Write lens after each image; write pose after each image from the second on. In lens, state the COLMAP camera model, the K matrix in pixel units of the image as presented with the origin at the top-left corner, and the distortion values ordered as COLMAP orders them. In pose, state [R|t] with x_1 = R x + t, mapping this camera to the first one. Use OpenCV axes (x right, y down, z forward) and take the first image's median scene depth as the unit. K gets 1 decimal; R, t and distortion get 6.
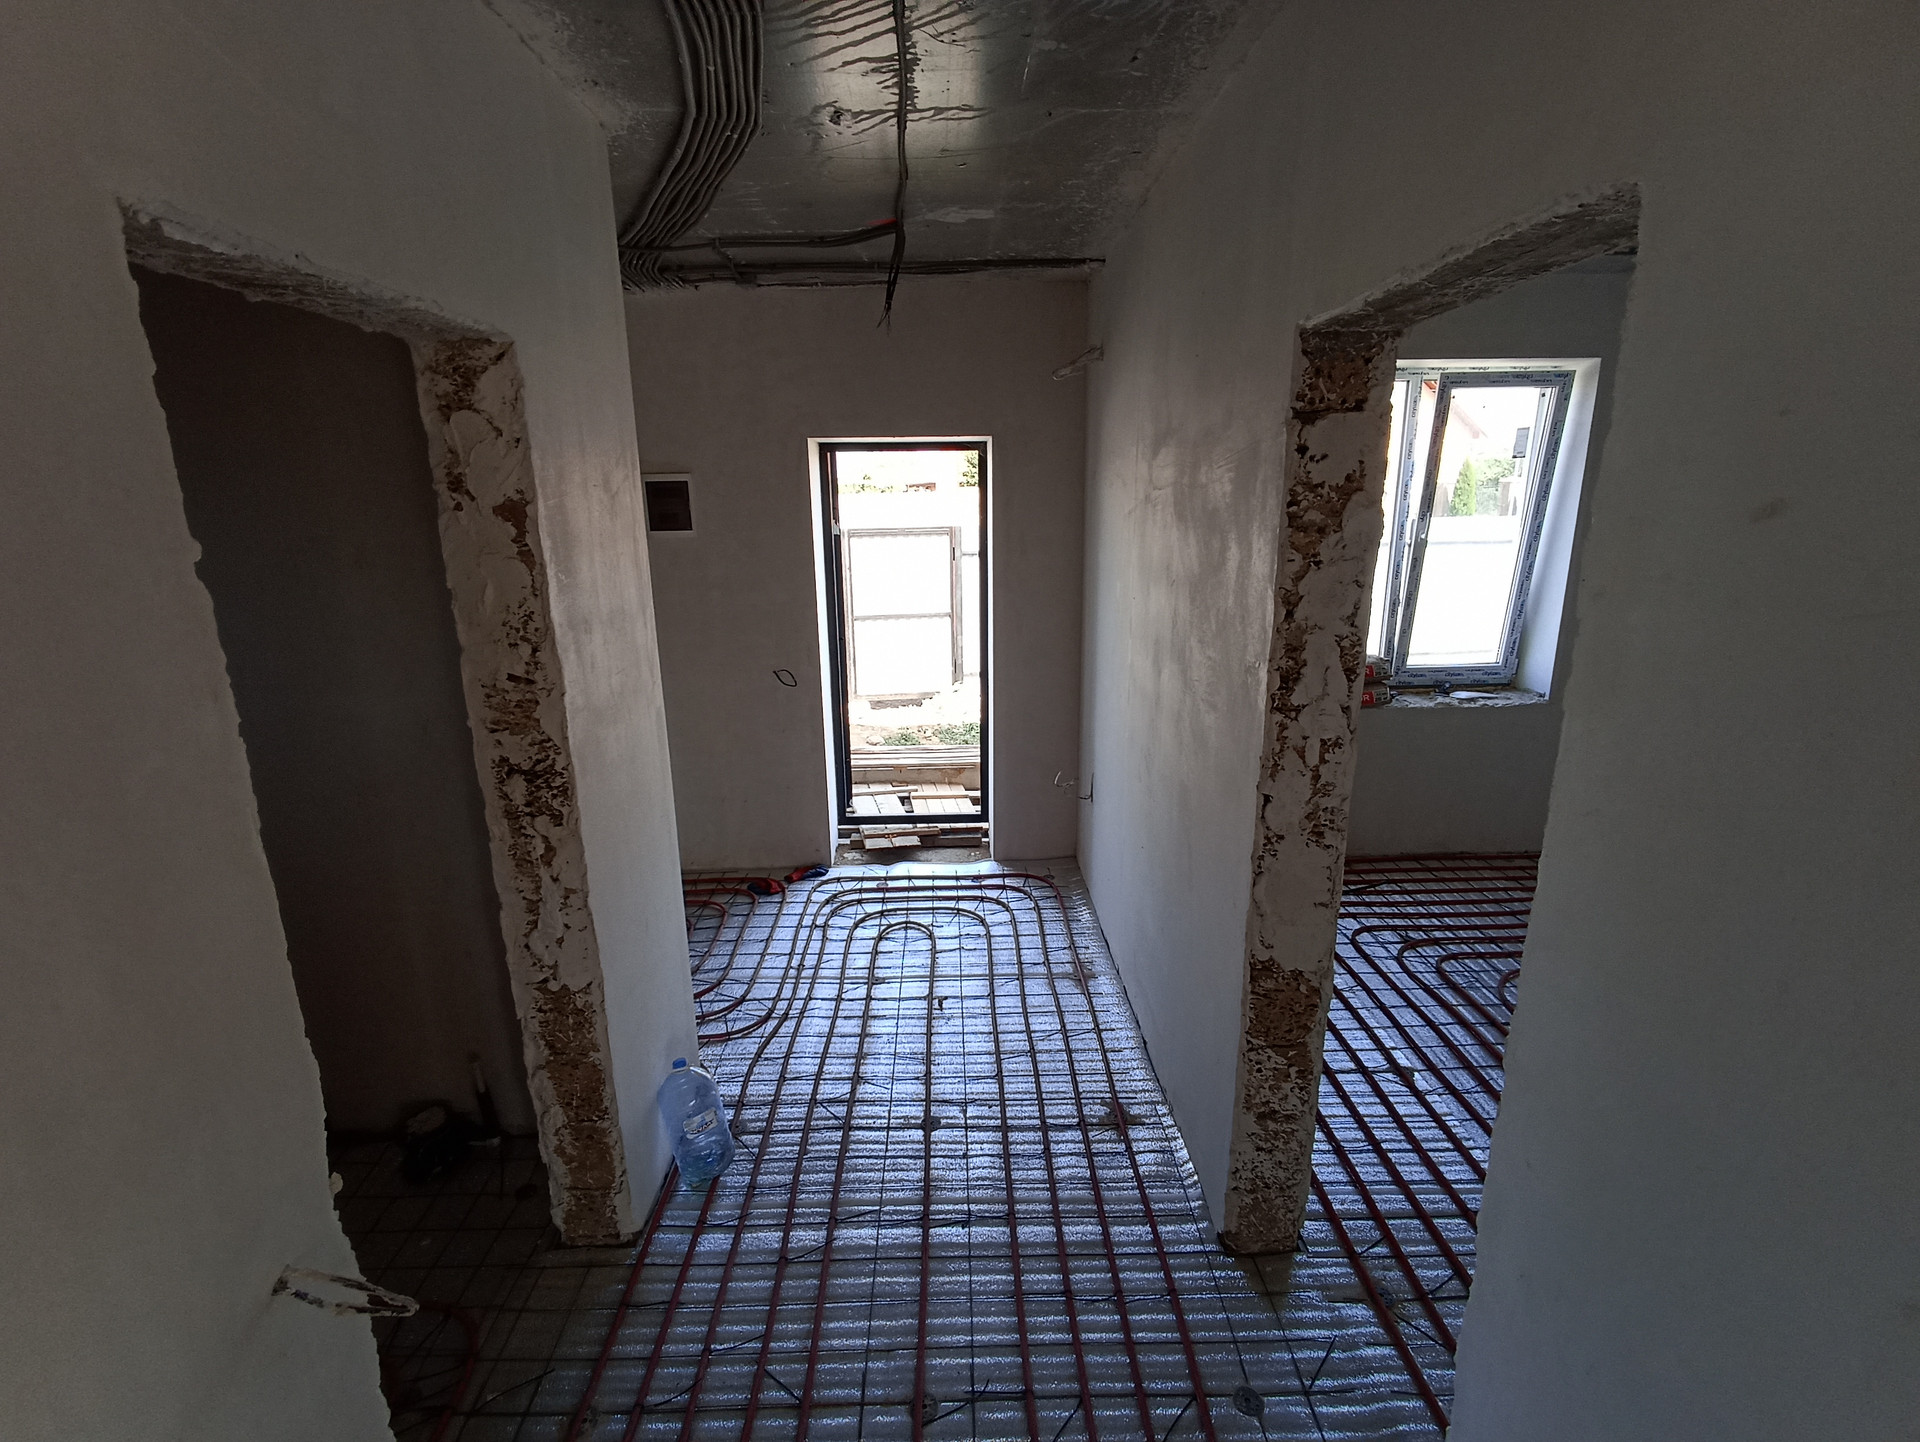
lens RADIAL K [[882.1, 0, 956.0], [0, 882.1, 725.6], [0, 0, 1]] dist [-0.004190, -0.000181]
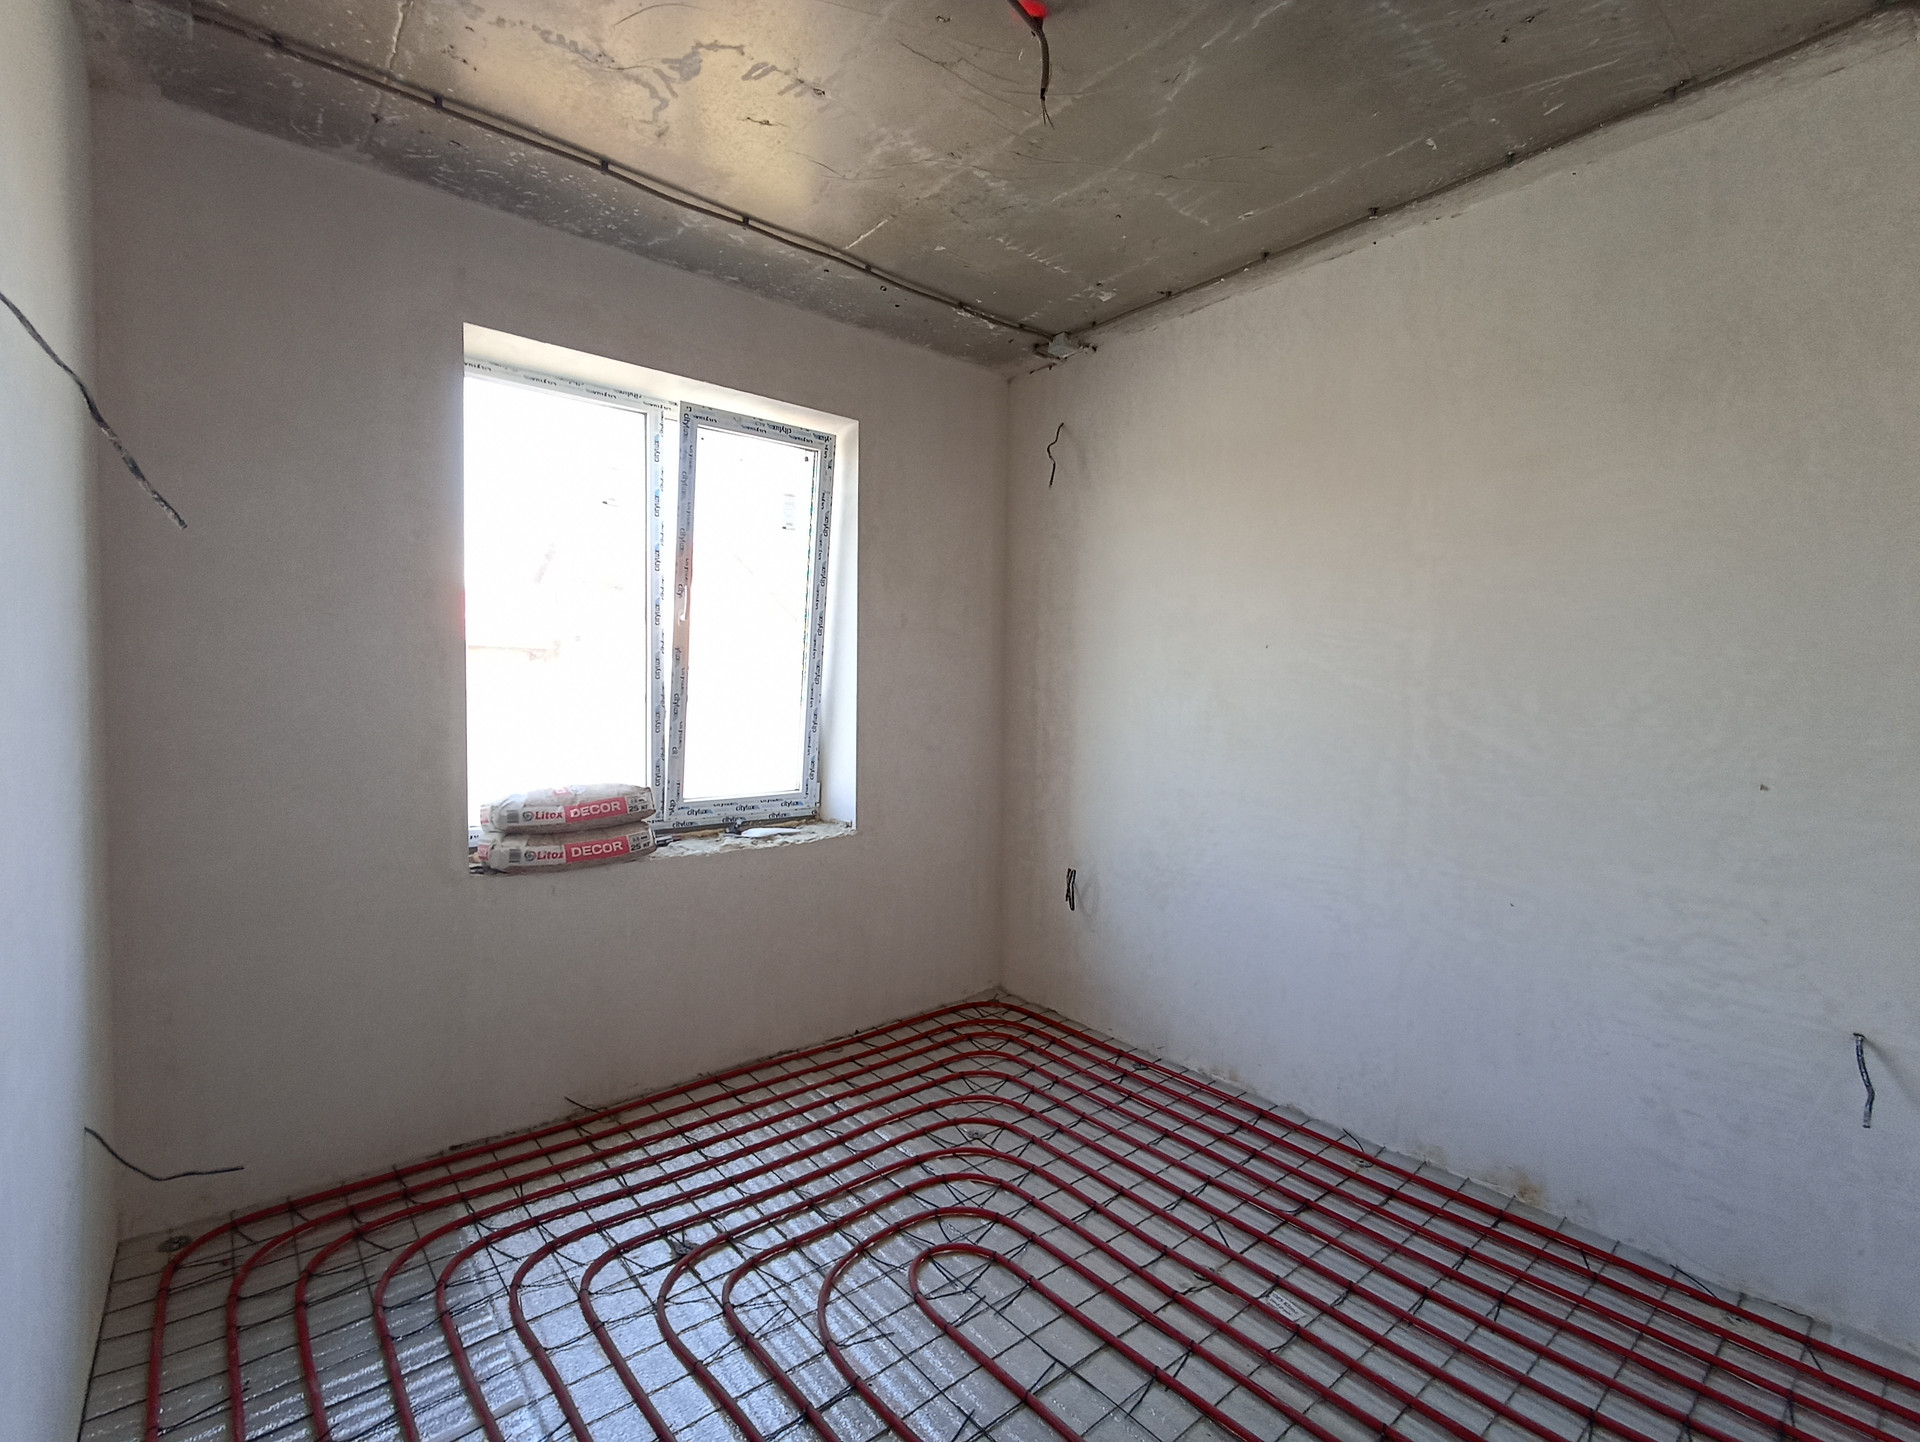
lens RADIAL K [[882.1, 0, 961.5], [0, 882.1, 712.7], [0, 0, 1]] dist [-0.004190, -0.000181]
pose [[0.776380, 0.008924, 0.630202, 0.260522], [0.136310, 0.973857, -0.181719, 0.026922], [-0.615348, 0.226986, 0.754867, 0.338254]]
